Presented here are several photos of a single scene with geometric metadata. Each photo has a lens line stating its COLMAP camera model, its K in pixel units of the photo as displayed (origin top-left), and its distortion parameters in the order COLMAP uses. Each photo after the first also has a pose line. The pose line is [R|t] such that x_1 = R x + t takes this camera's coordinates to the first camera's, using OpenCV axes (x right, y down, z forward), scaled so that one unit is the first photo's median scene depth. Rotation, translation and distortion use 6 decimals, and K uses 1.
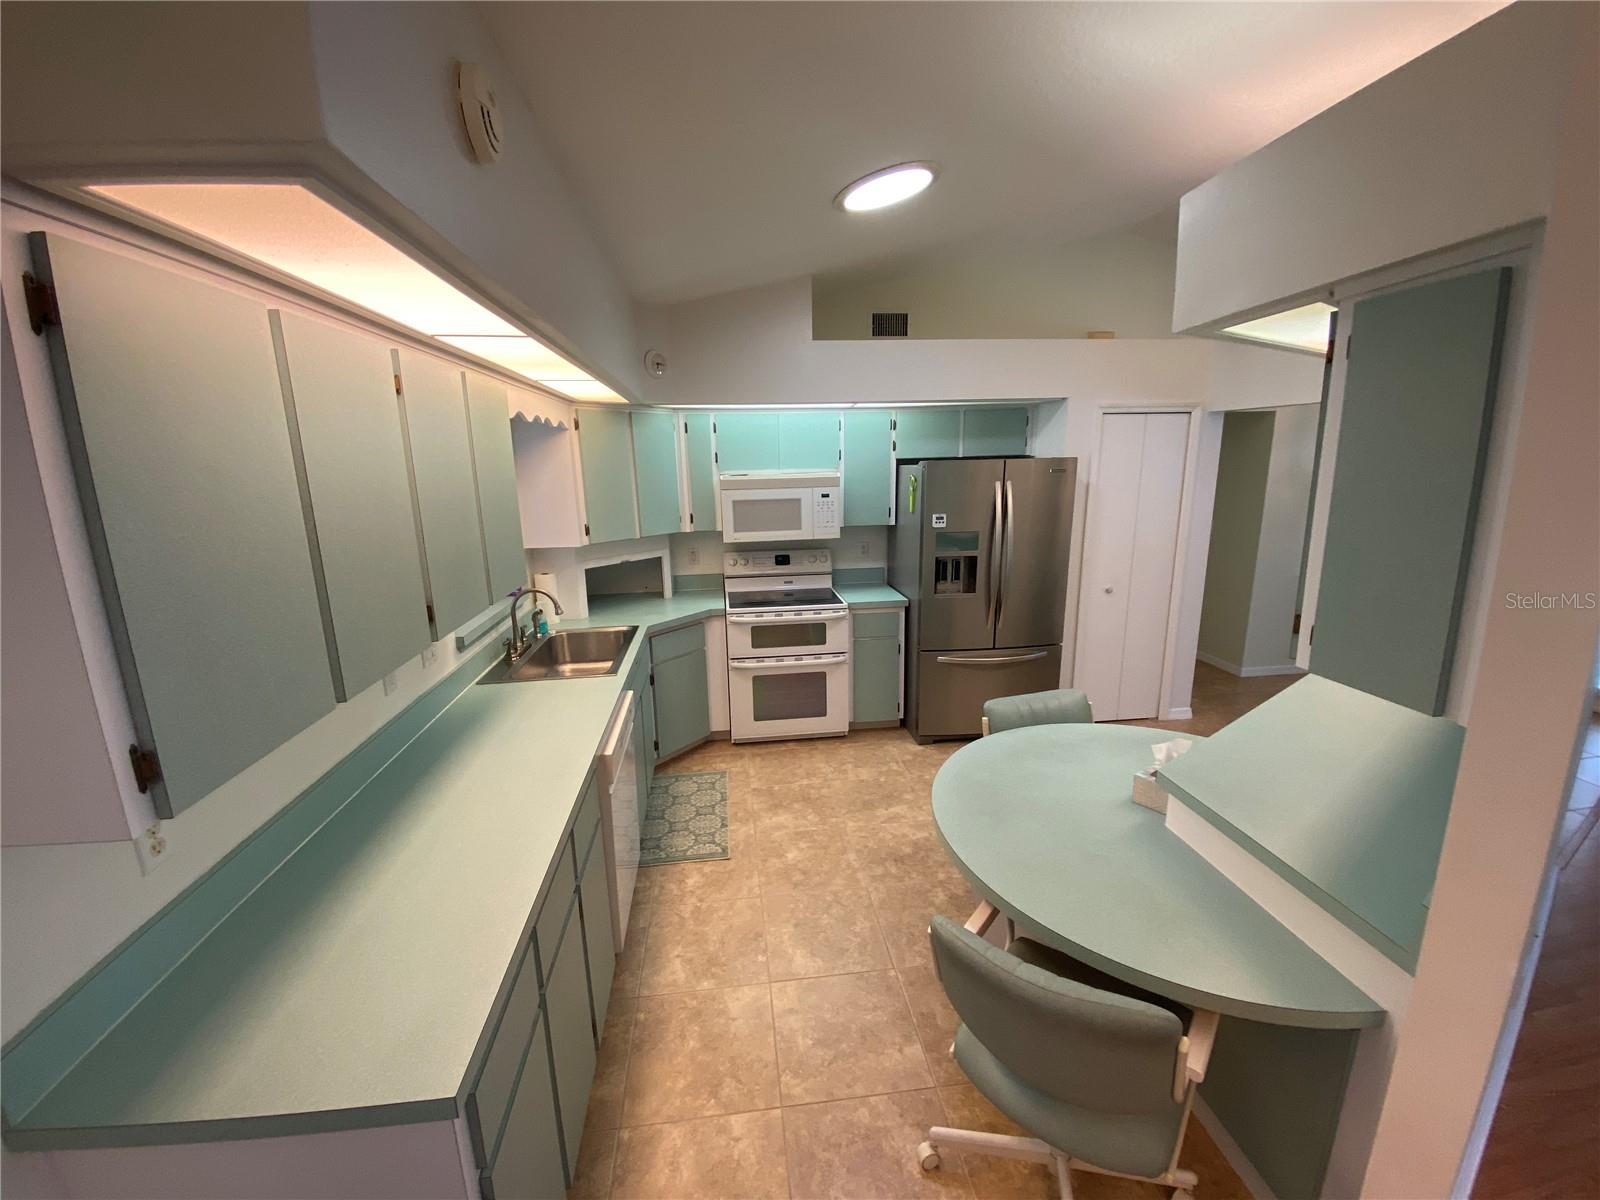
lens RADIAL K [[647.6, 0, 795.7], [0, 647.6, 597.9], [0, 0, 1]] dist [0.040220, -0.033574]
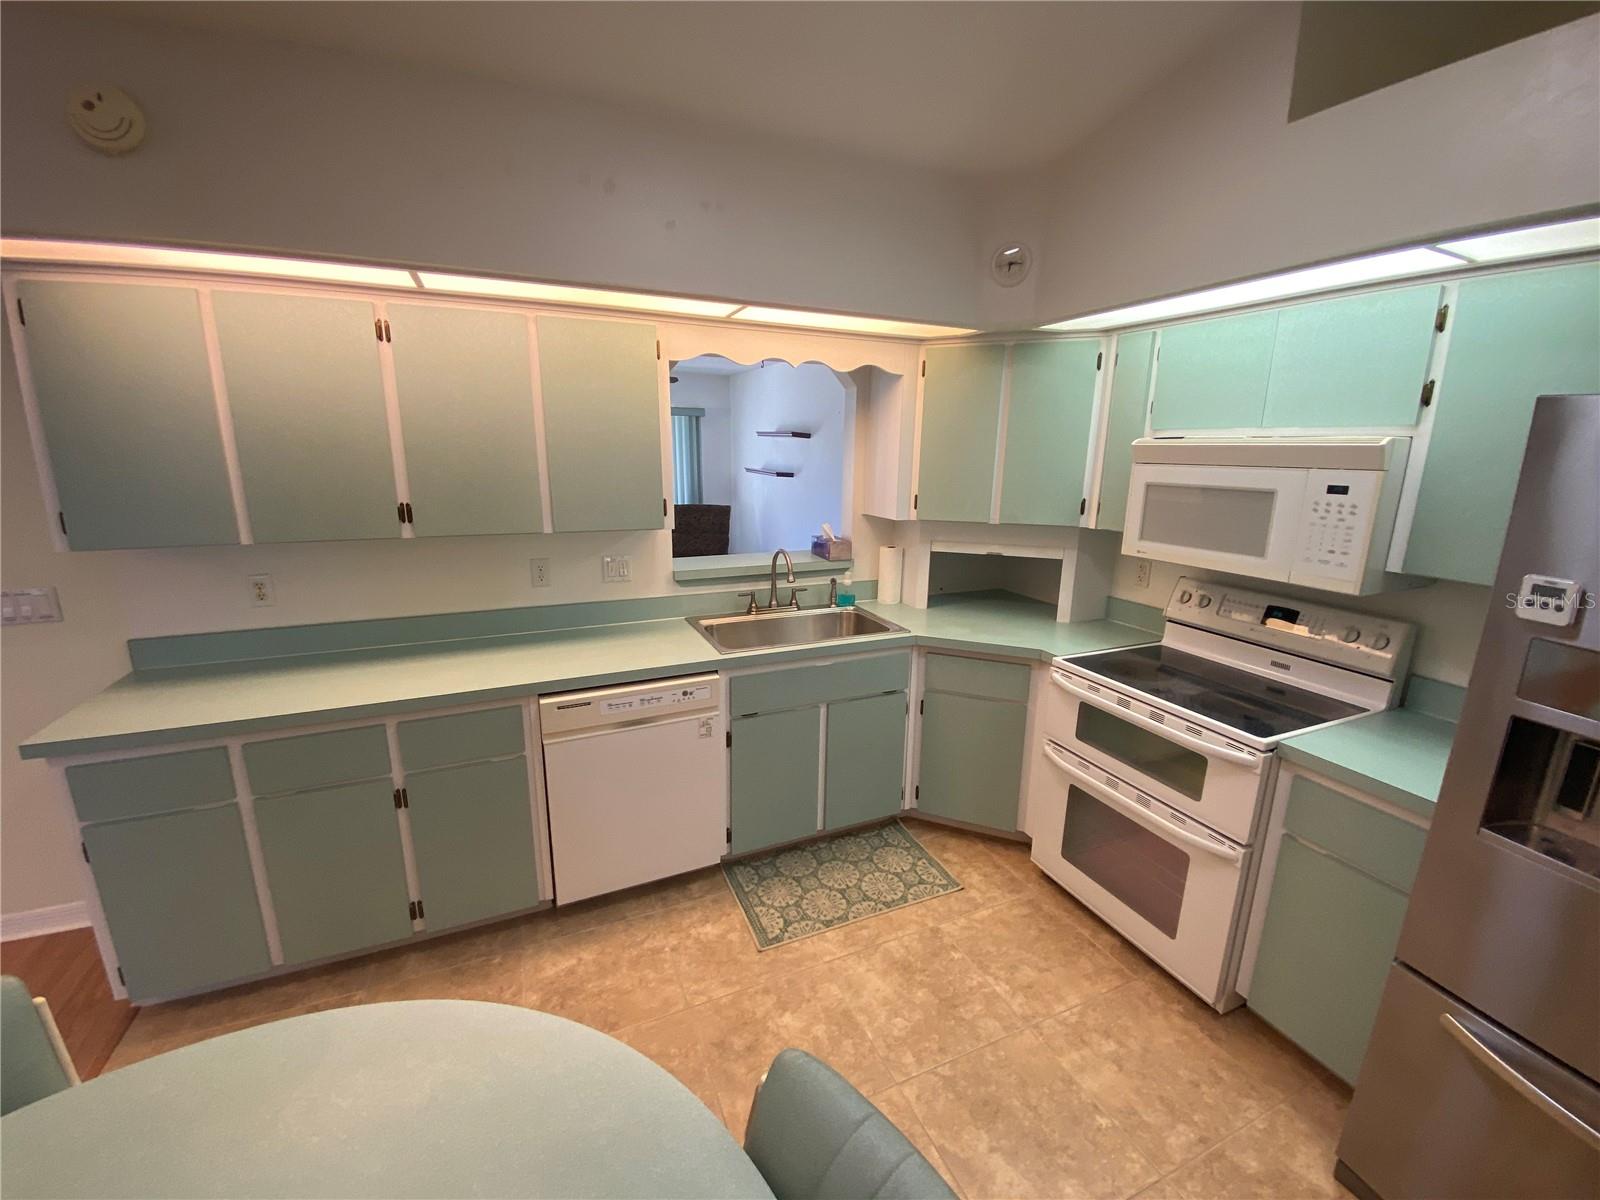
lens RADIAL K [[647.6, 0, 795.7], [0, 647.6, 597.9], [0, 0, 1]] dist [0.040220, -0.033574]
pose [[0.278689, 0.239719, -0.929982, 0.371283], [-0.219527, 0.958610, 0.181312, -0.091636], [0.934955, 0.153626, 0.319779, 0.552763]]
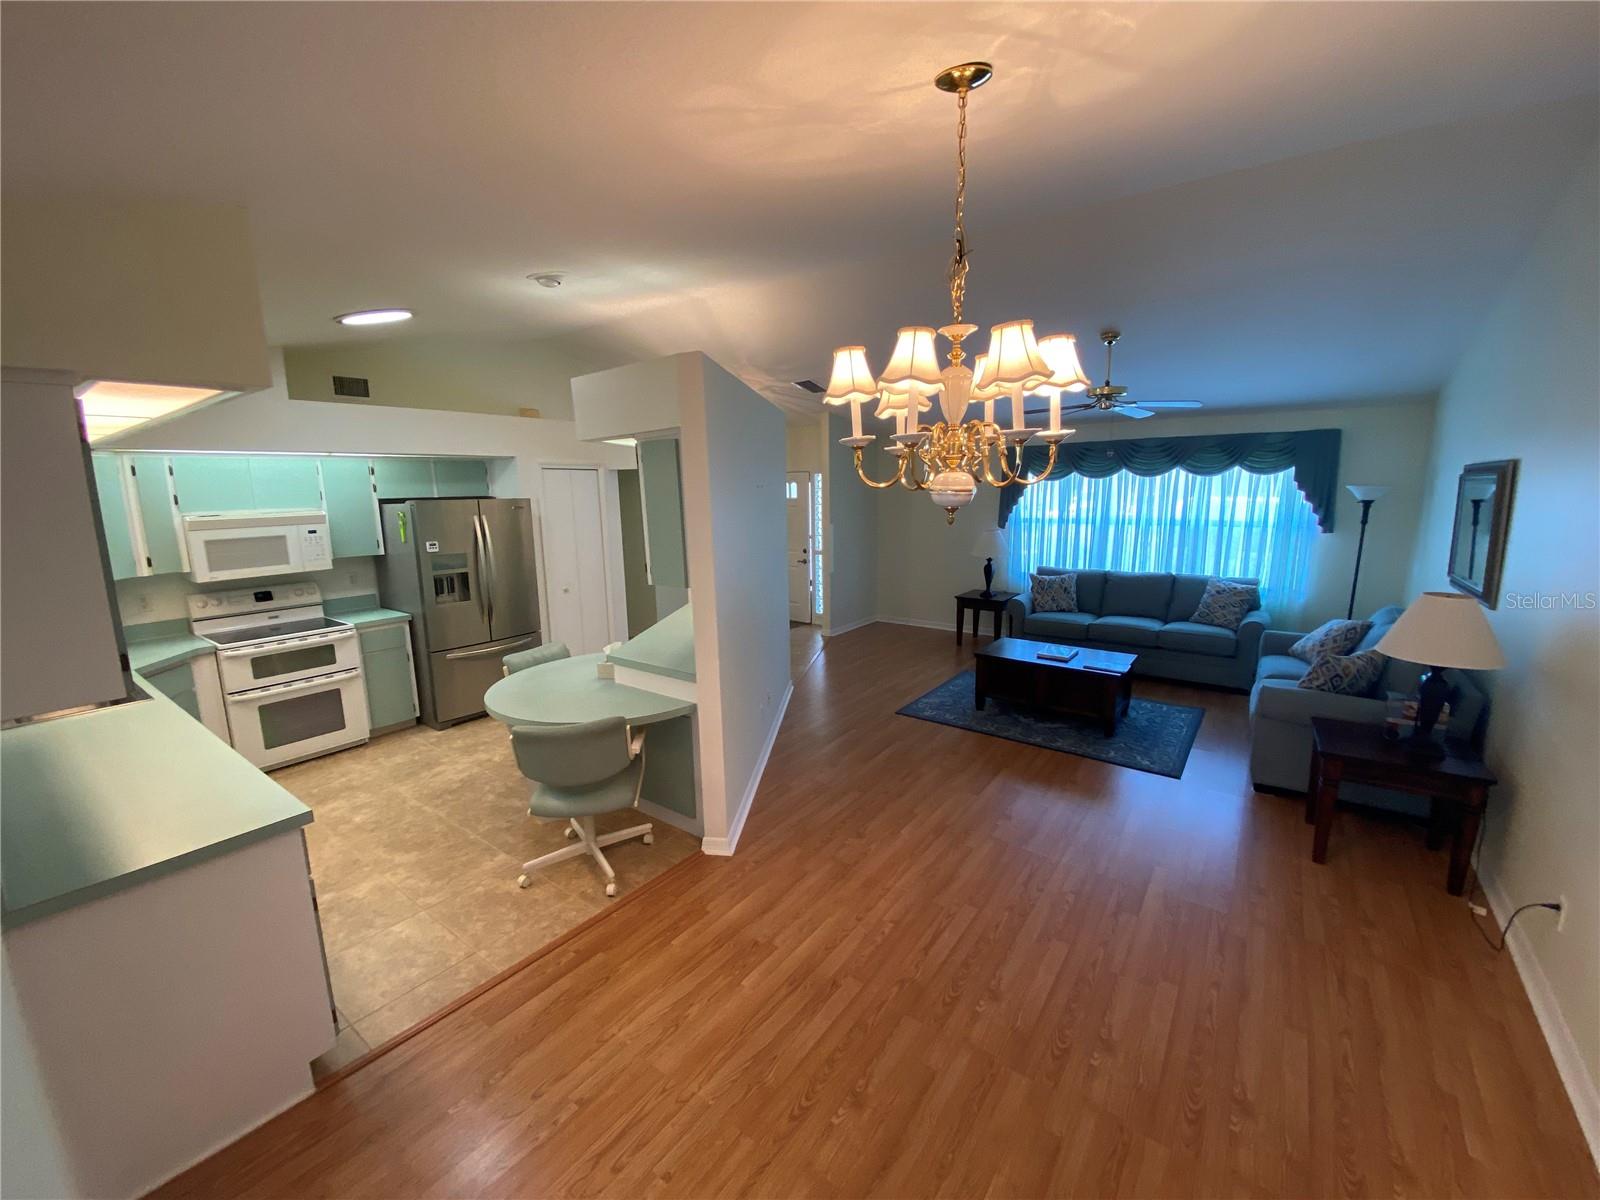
lens RADIAL K [[647.6, 0, 795.7], [0, 647.6, 597.9], [0, 0, 1]] dist [0.040220, -0.033574]
pose [[0.691395, -0.116174, 0.713075, -0.199534], [0.156168, 0.987685, 0.009494, 0.074020], [-0.705397, 0.104795, 0.701023, -0.367783]]
